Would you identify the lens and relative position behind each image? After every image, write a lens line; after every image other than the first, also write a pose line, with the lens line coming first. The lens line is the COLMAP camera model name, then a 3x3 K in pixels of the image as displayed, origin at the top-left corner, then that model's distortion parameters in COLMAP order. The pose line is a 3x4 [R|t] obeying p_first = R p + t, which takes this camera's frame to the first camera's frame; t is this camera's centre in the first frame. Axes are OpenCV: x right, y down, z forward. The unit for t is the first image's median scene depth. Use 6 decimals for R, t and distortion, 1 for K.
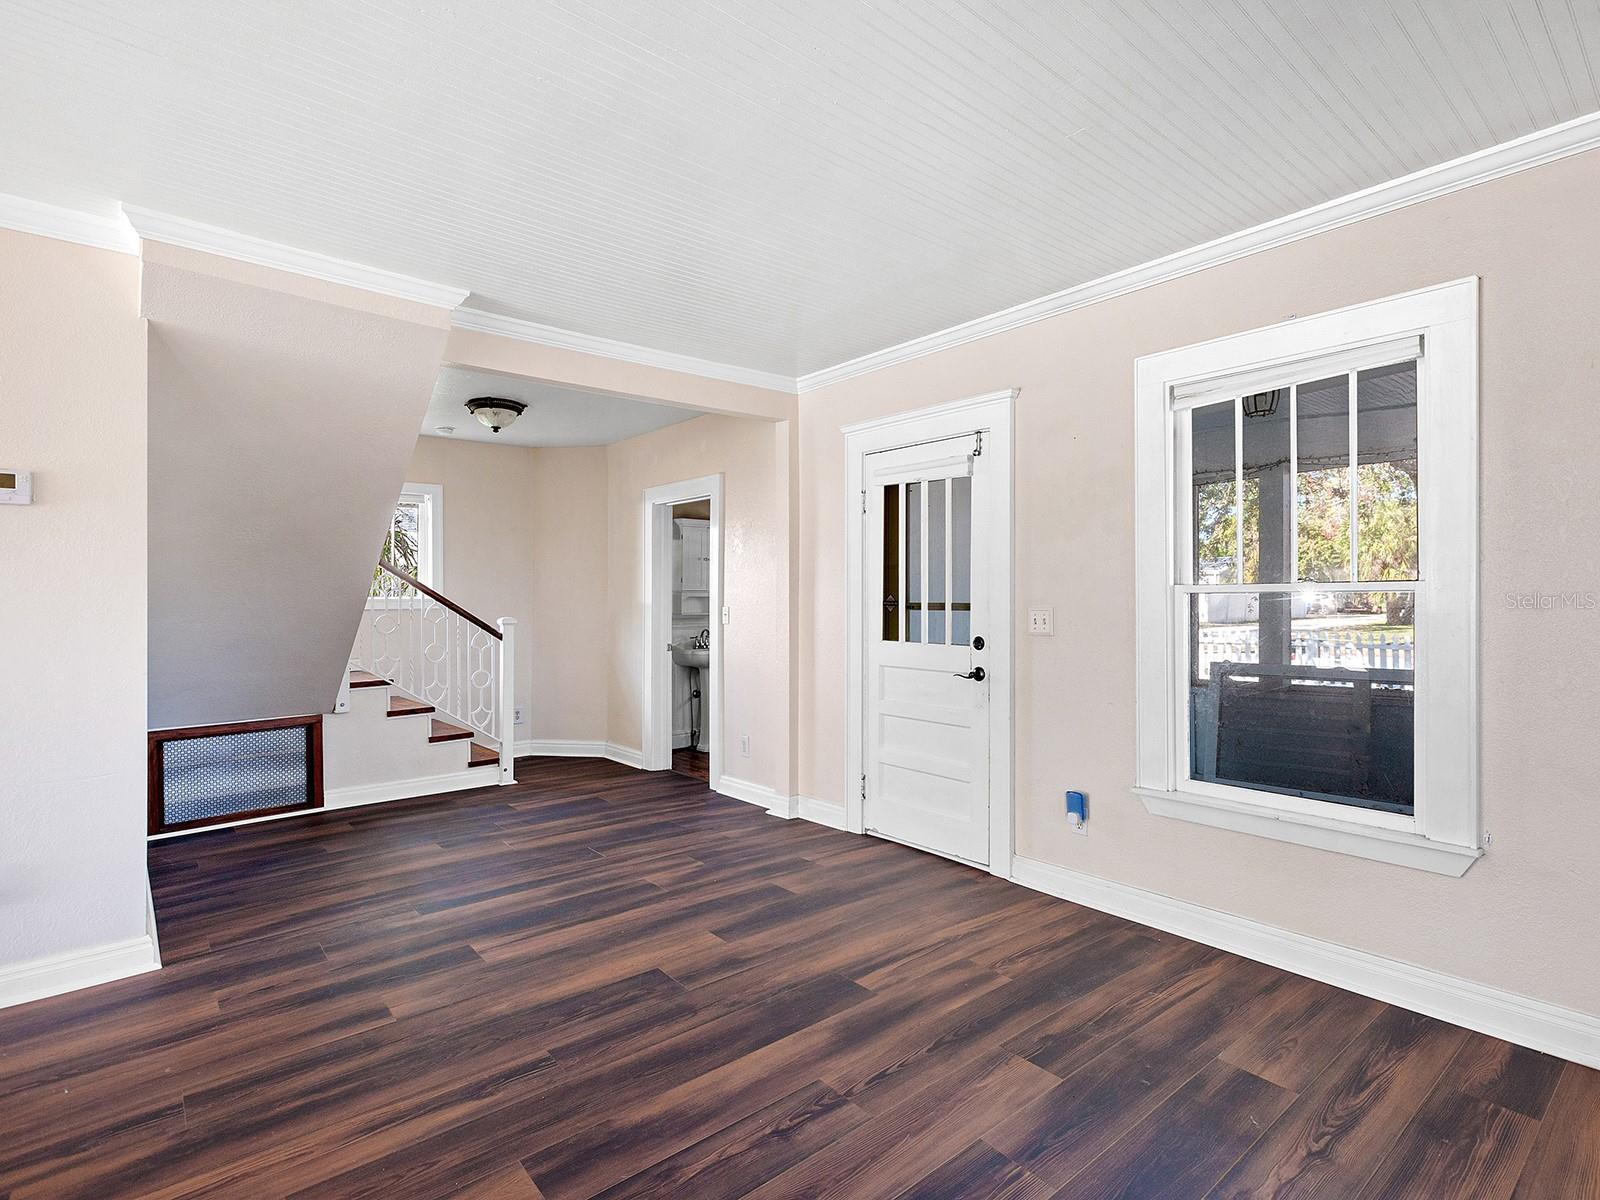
lens RADIAL K [[816.2, 0, 798.7], [0, 816.2, 604.6], [0, 0, 1]] dist [0.002511, -0.001705]
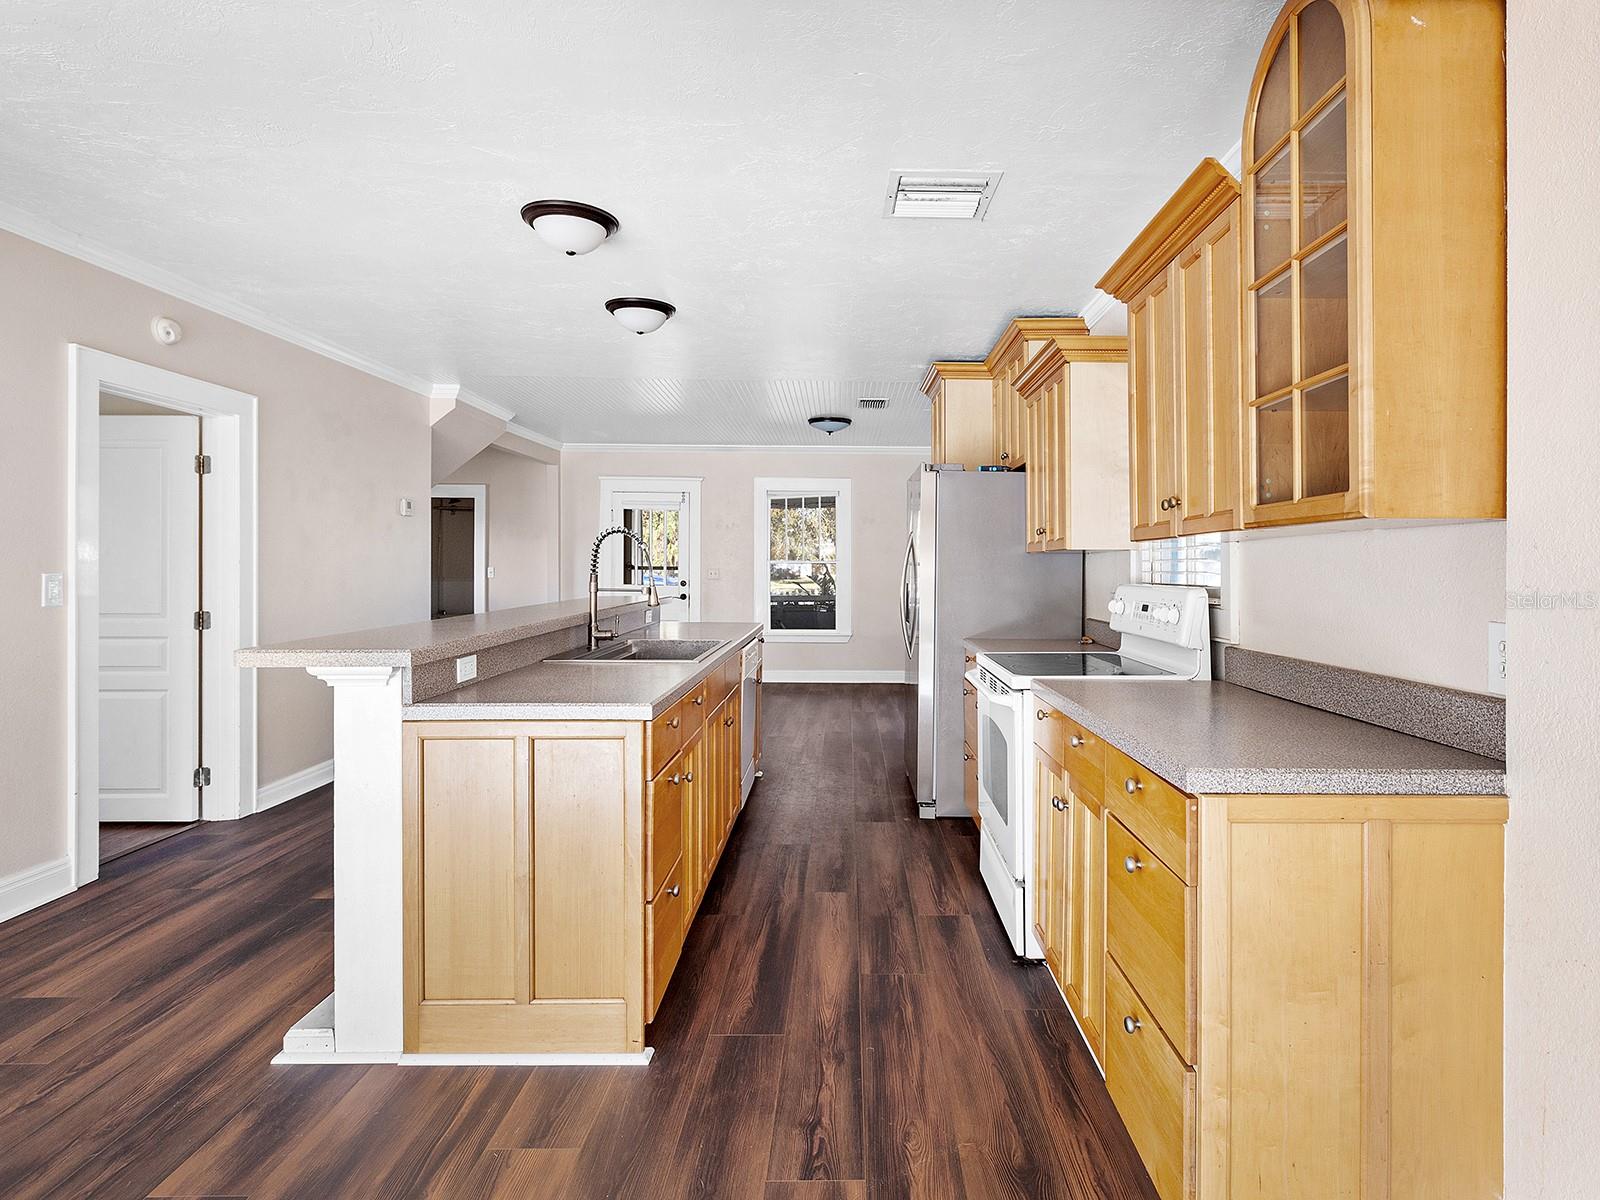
lens RADIAL K [[862.2, 0, 883.8], [0, 862.2, 557.0], [0, 0, 1]] dist [-0.013868, 0.001159]
pose [[0.598727, 0.008327, 0.800910, -1.428315], [-0.004167, 0.999965, -0.007281, -0.013453], [-0.800942, 0.001022, 0.598741, -0.939822]]
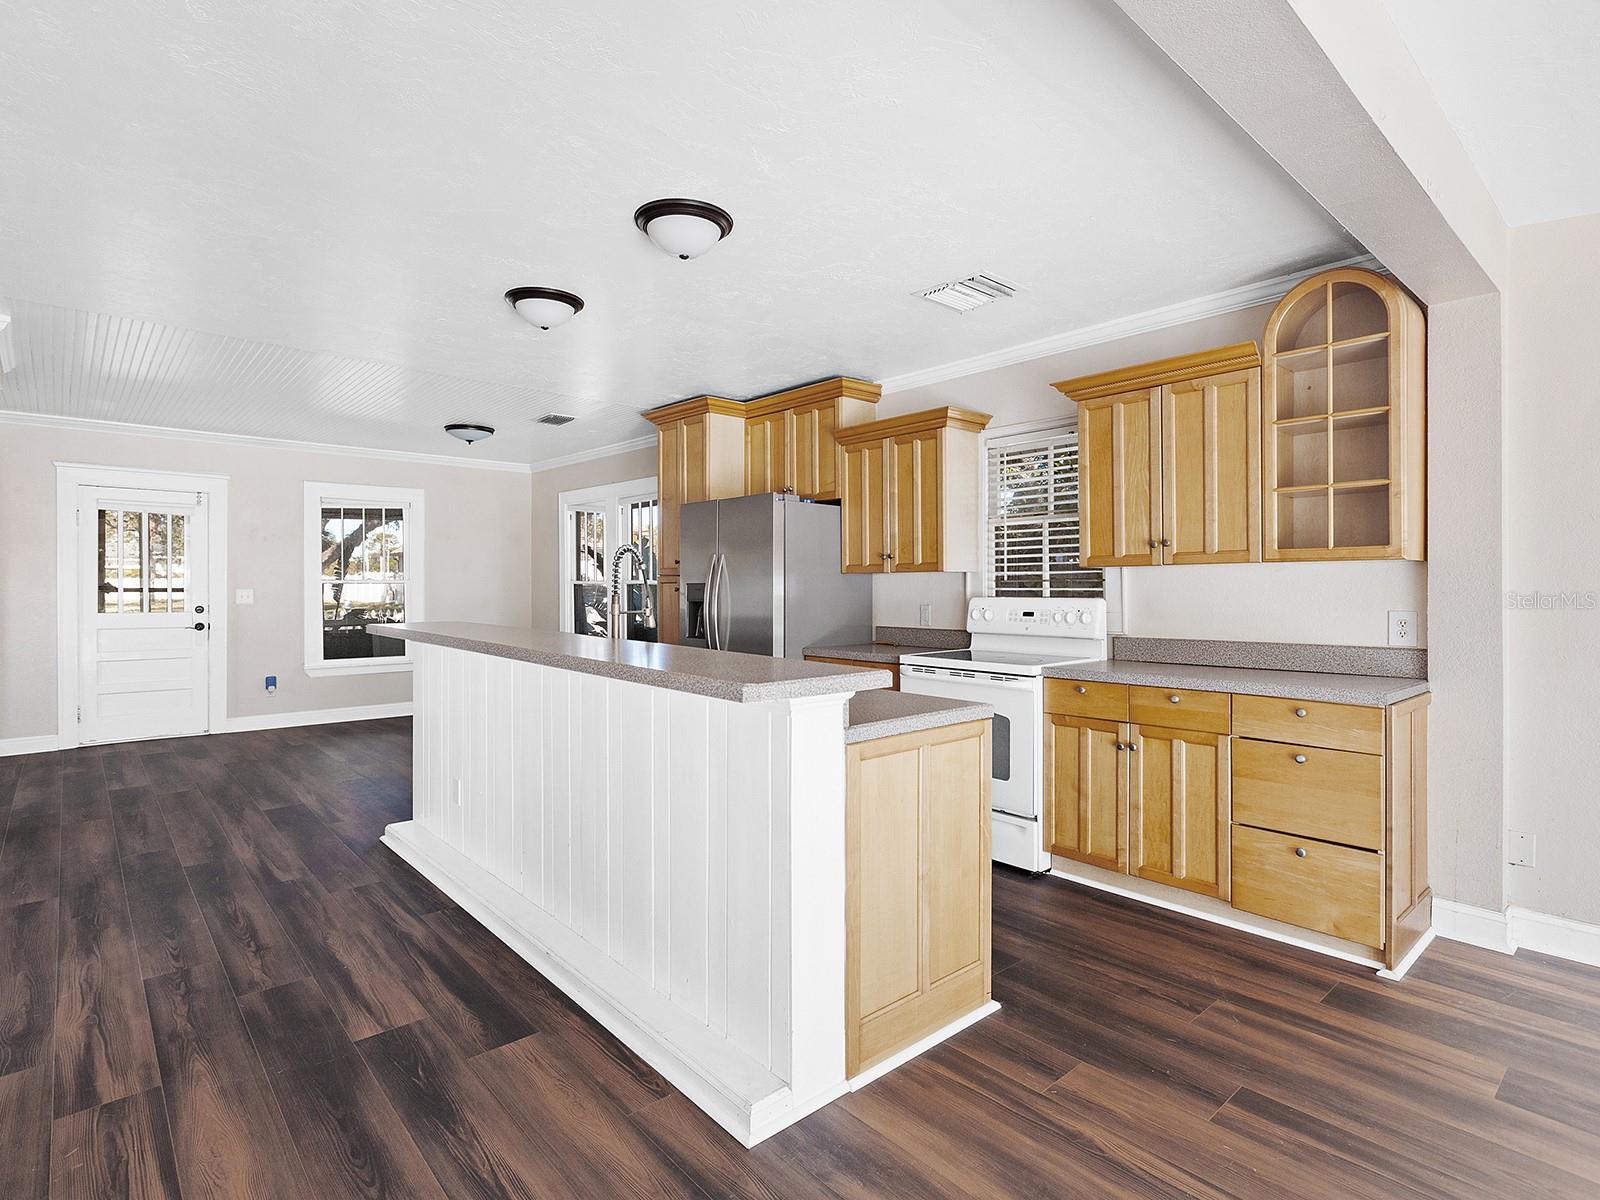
lens RADIAL K [[816.2, 0, 836.0], [0, 816.2, 566.4], [0, 0, 1]] dist [0.002511, -0.001705]
pose [[-0.057069, 0.018117, 0.998206, -1.702585], [0.000253, 0.999836, -0.018132, -0.015277], [-0.998370, -0.000782, -0.057064, -0.311029]]
